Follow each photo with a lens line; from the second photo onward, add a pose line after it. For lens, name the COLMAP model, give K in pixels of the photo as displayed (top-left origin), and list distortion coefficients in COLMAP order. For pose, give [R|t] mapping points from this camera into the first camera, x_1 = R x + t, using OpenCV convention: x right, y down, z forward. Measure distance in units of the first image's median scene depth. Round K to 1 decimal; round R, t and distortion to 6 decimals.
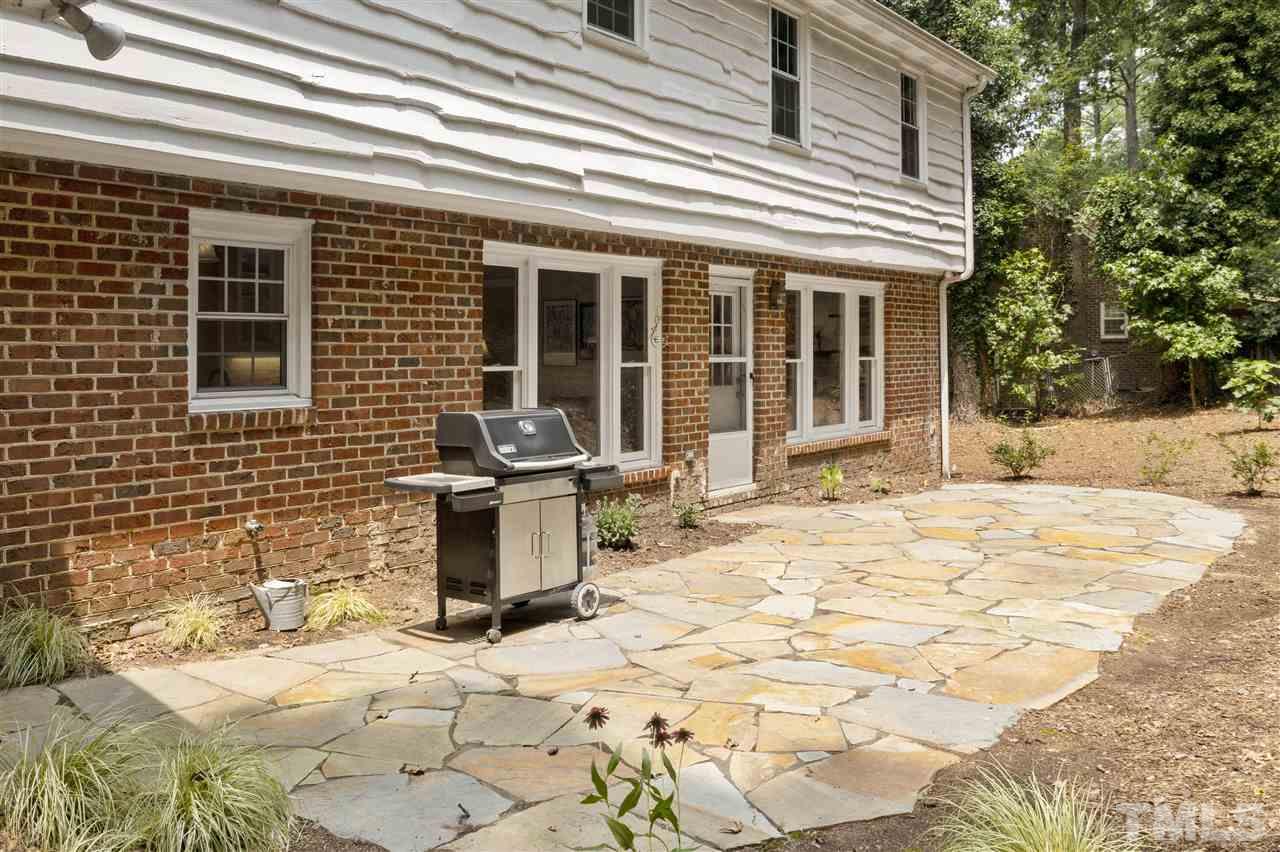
lens RADIAL K [[1043.0, 0, 662.6], [0, 1043.0, 342.1], [0, 0, 1]] dist [-0.012354, 0.002460]
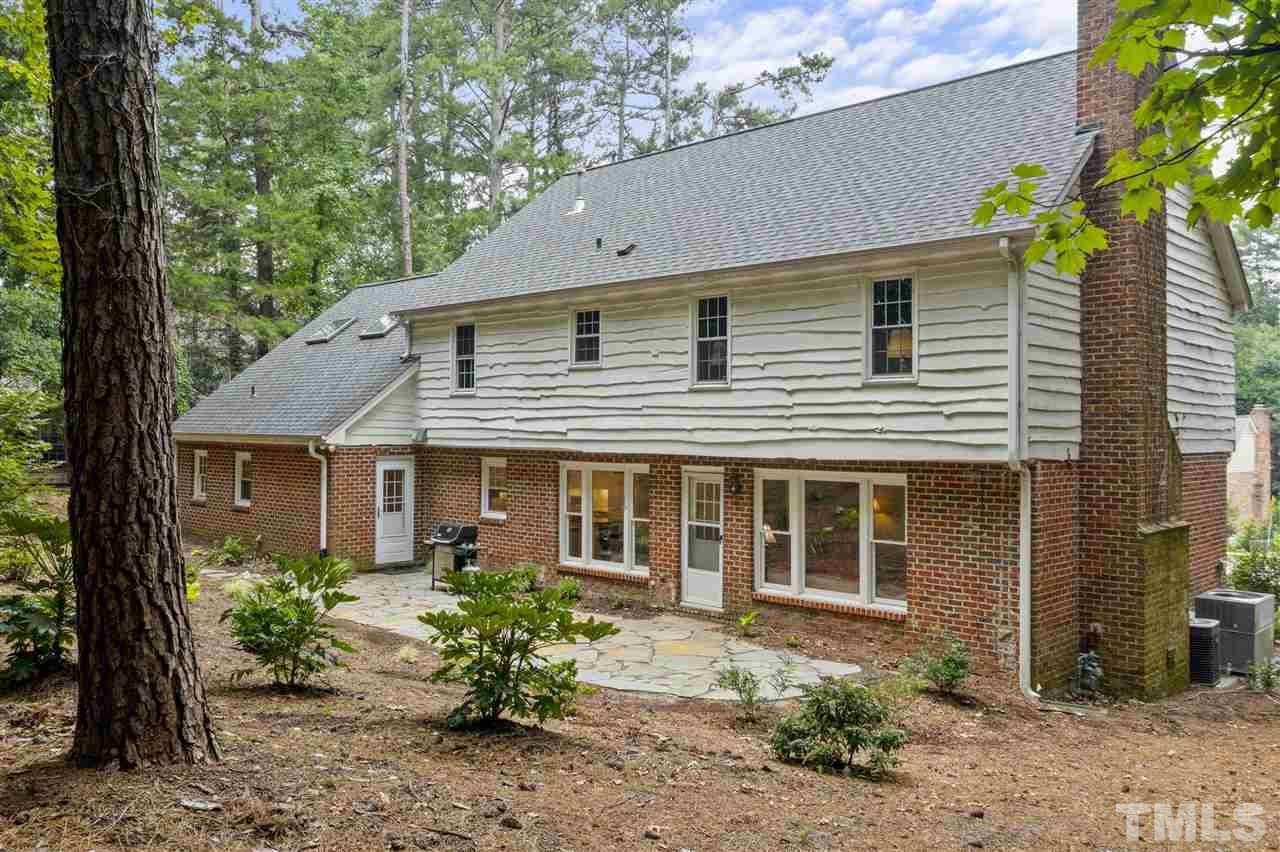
lens RADIAL K [[1043.0, 0, 636.7], [0, 1043.0, 416.8], [0, 0, 1]] dist [-0.012354, 0.002460]
pose [[-0.107084, 0.004474, -0.994240, 2.077282], [0.010303, 0.999941, 0.003390, -0.192310], [0.994197, -0.009881, -0.107124, 1.343711]]
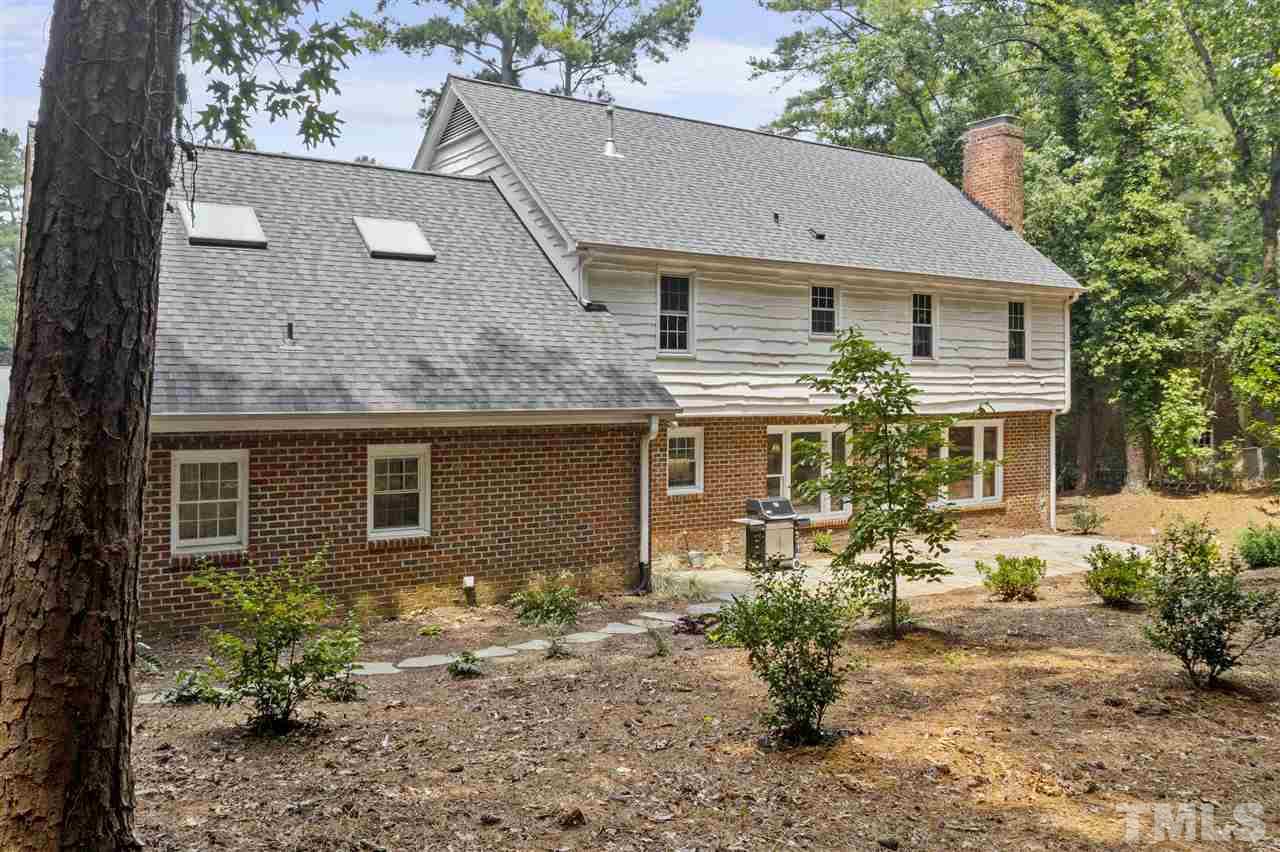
lens RADIAL K [[1043.0, 0, 646.1], [0, 1043.0, 424.3], [0, 0, 1]] dist [-0.012354, 0.002460]
pose [[0.946413, 0.017320, -0.322495, 0.335400], [-0.003536, 0.999057, 0.043279, -0.193919], [0.322940, -0.039819, 0.945581, -1.359199]]
